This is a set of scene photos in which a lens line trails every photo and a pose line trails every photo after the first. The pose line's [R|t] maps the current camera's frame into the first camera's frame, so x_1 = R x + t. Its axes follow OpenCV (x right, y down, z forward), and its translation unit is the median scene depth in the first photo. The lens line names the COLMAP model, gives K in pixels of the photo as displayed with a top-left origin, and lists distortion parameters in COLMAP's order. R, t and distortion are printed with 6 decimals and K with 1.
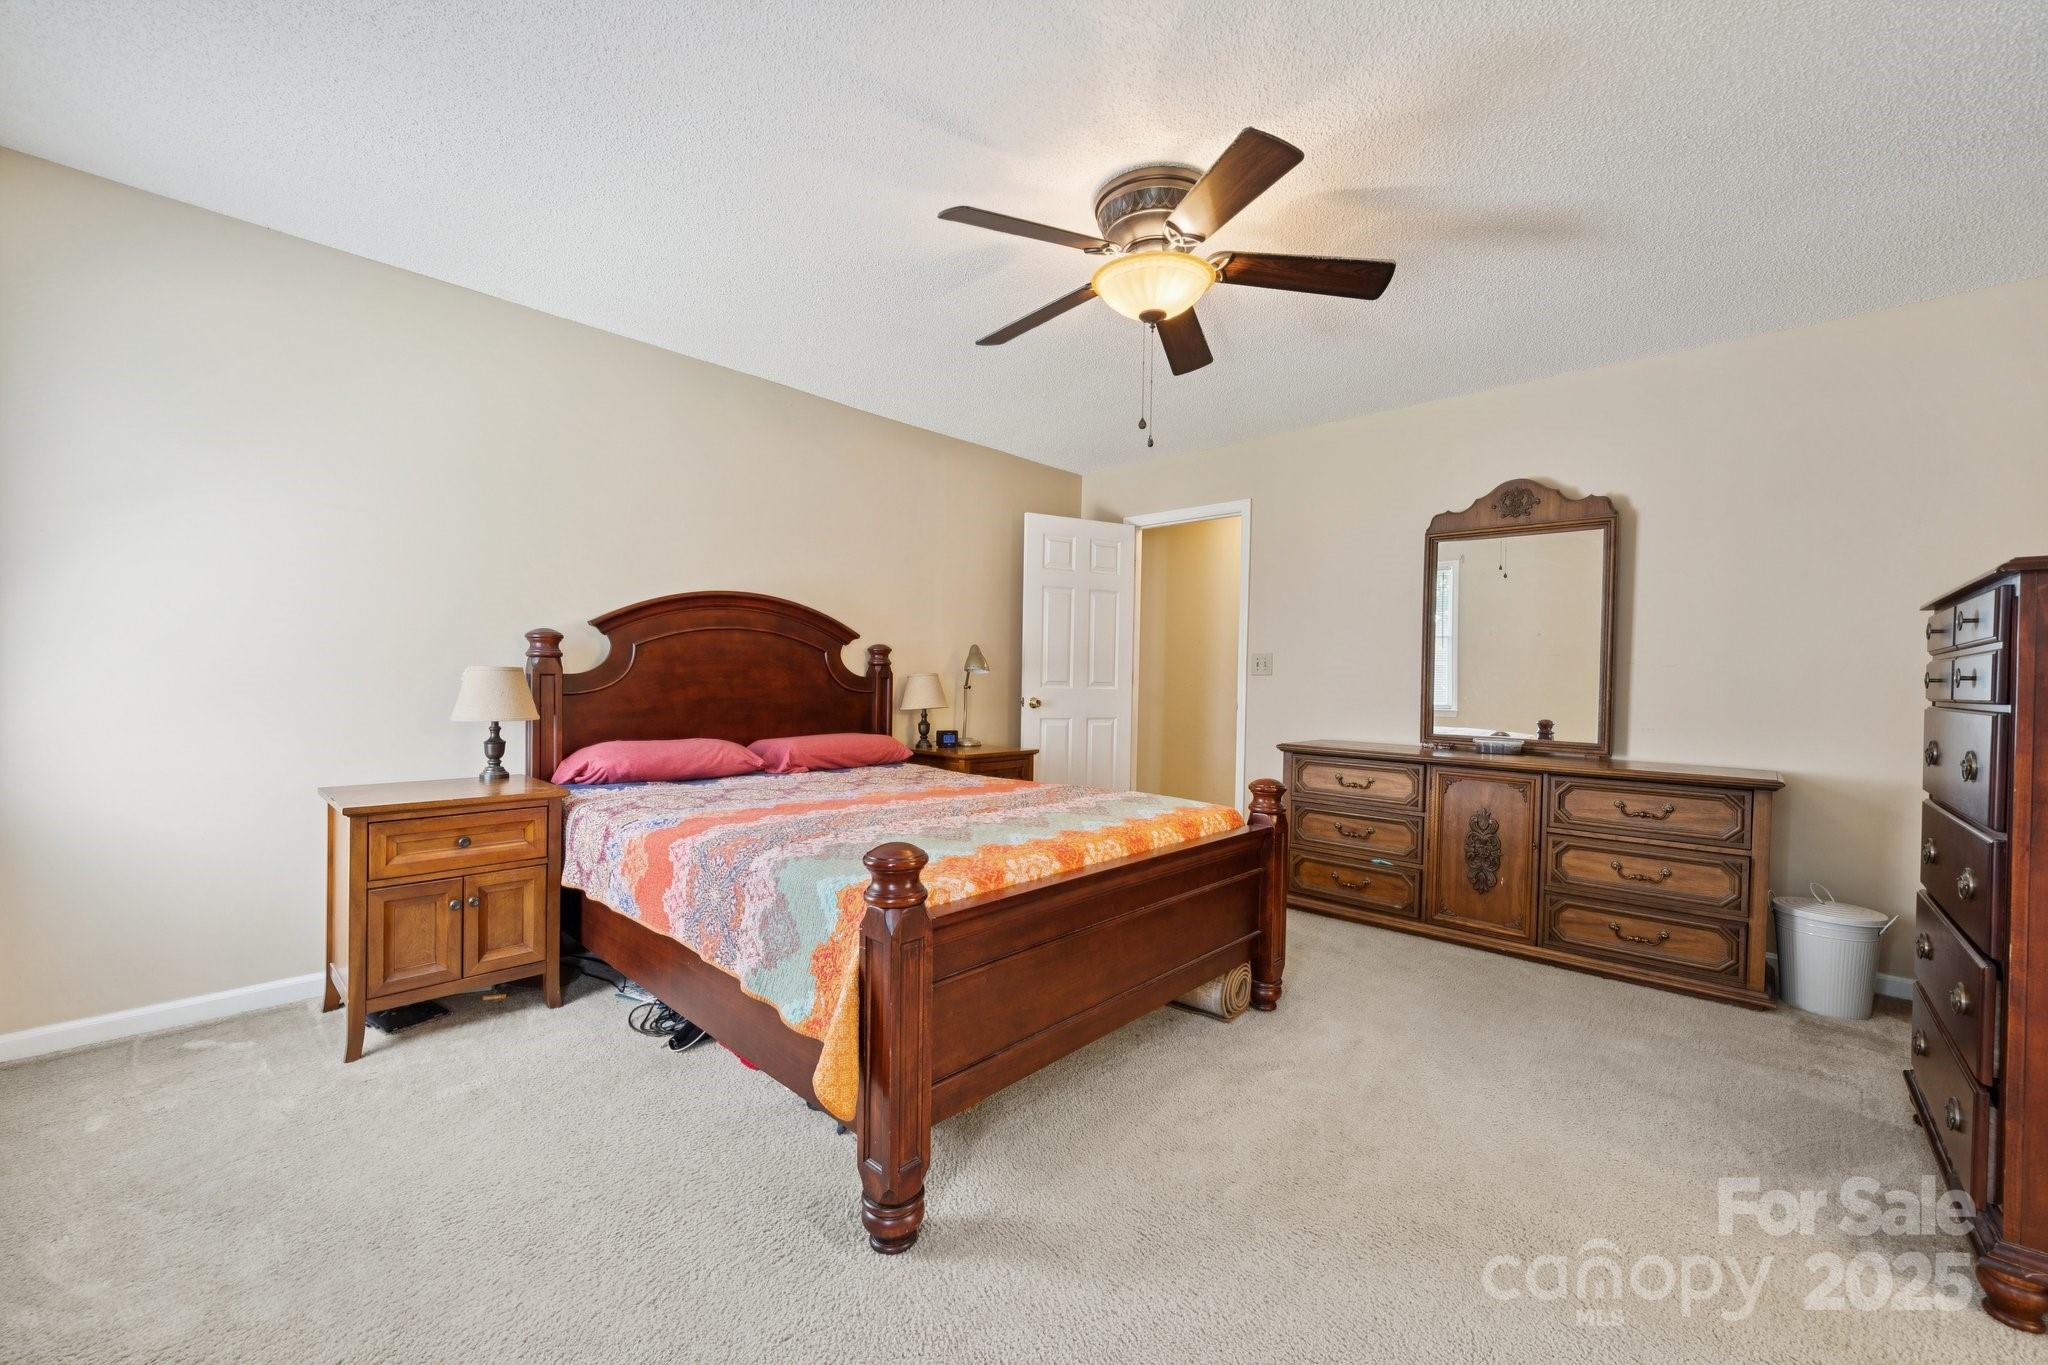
lens RADIAL K [[813.6, 0, 1025.1], [0, 813.6, 687.1], [0, 0, 1]] dist [-0.000378, -0.000384]
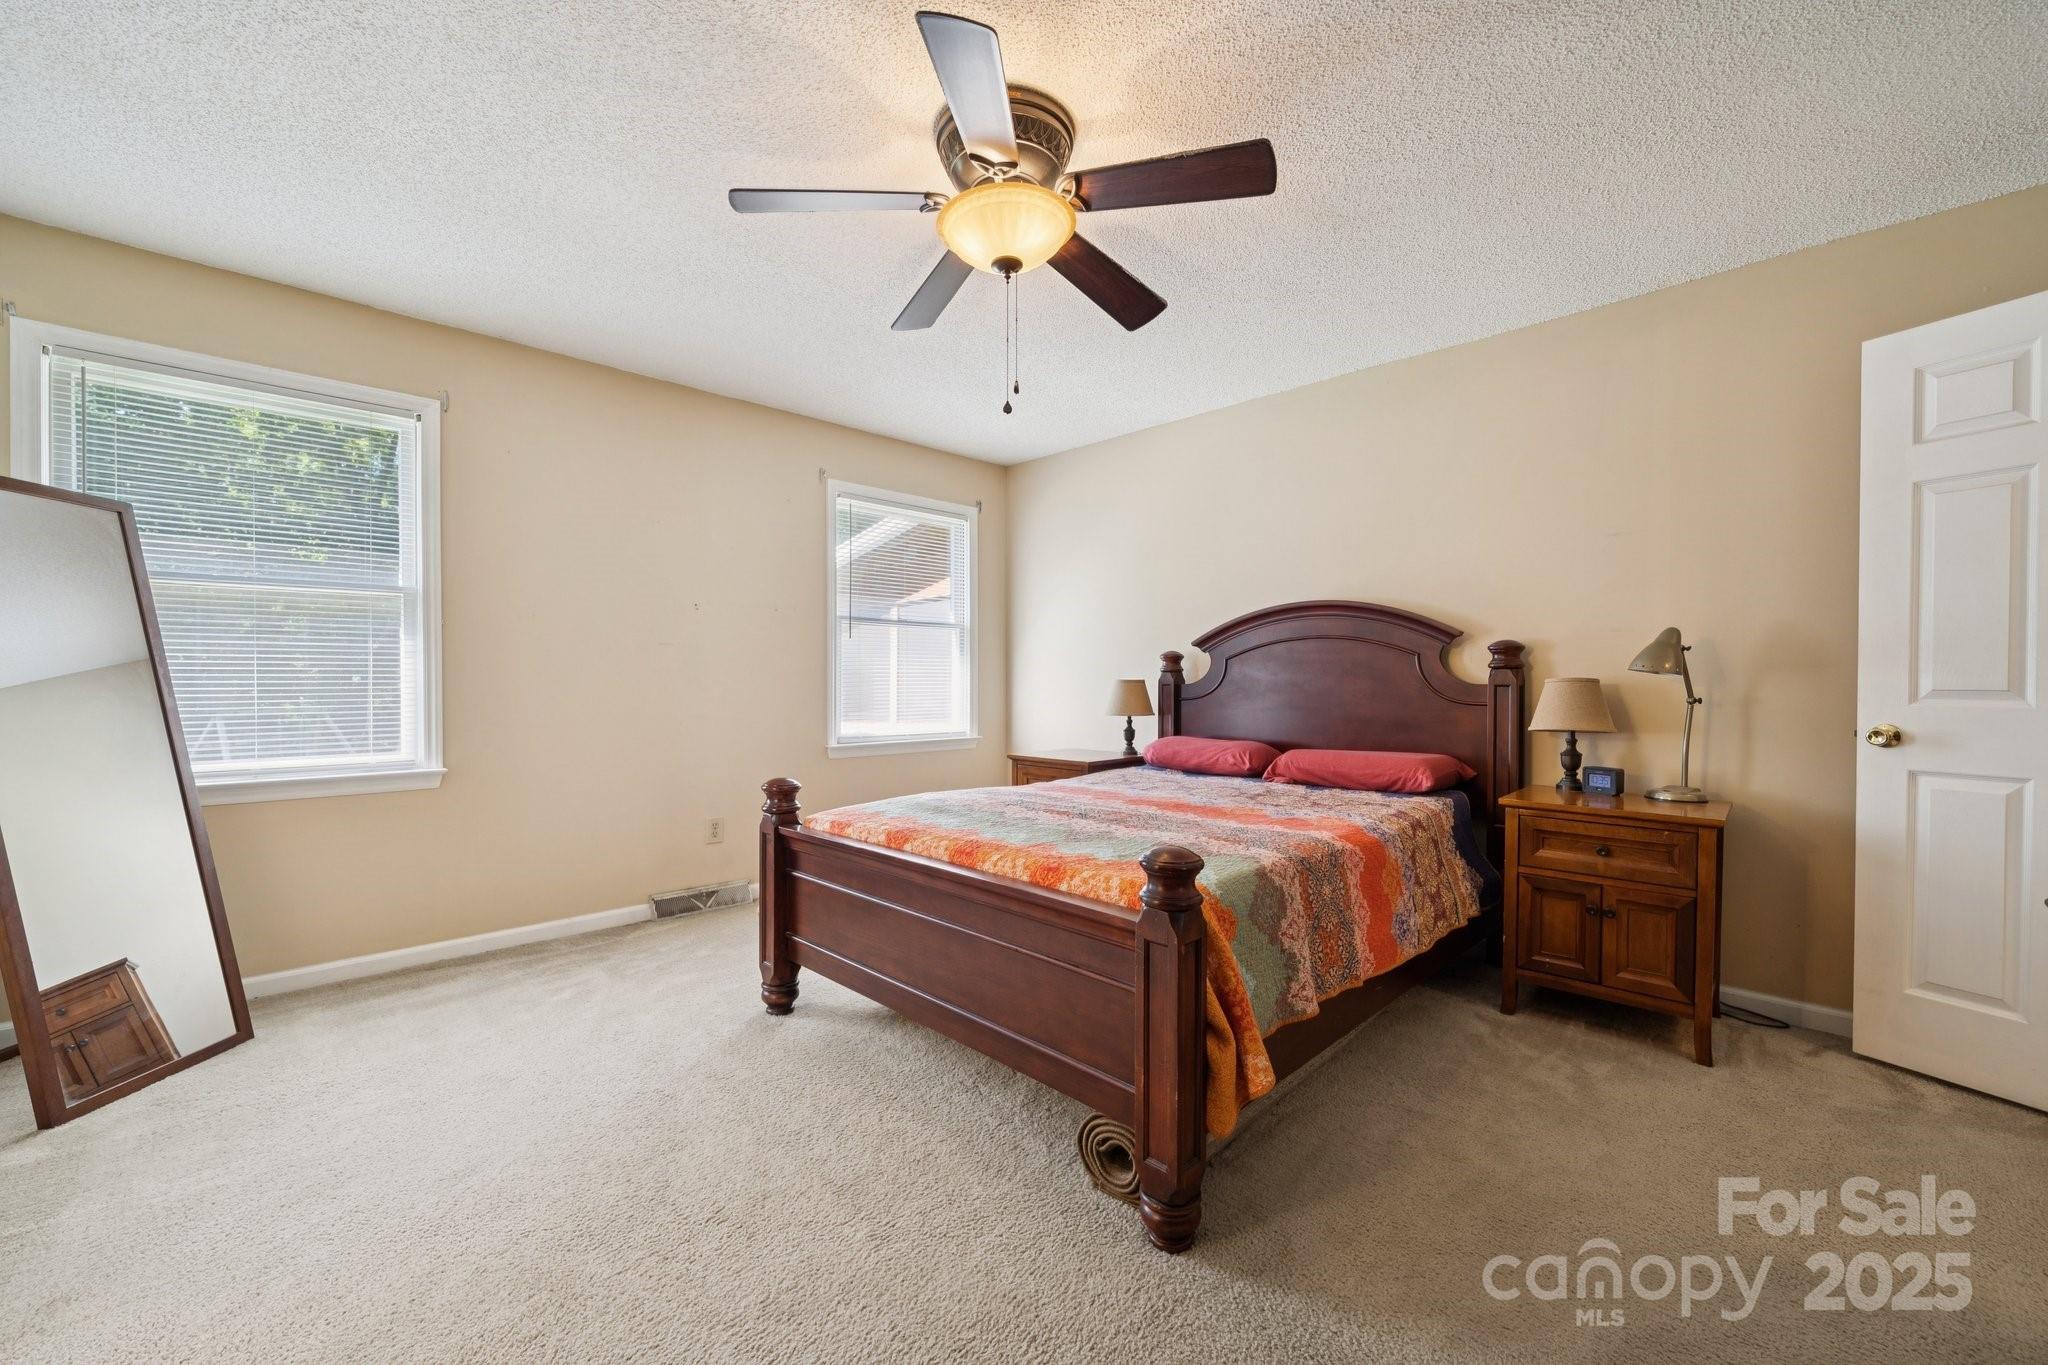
lens RADIAL K [[813.6, 0, 1025.1], [0, 813.6, 687.1], [0, 0, 1]] dist [-0.000378, -0.000384]
pose [[-0.057487, -0.005663, -0.998330, 0.588658], [-0.011501, 0.999921, -0.005010, -0.001155], [0.998280, 0.011194, -0.057547, 0.608678]]
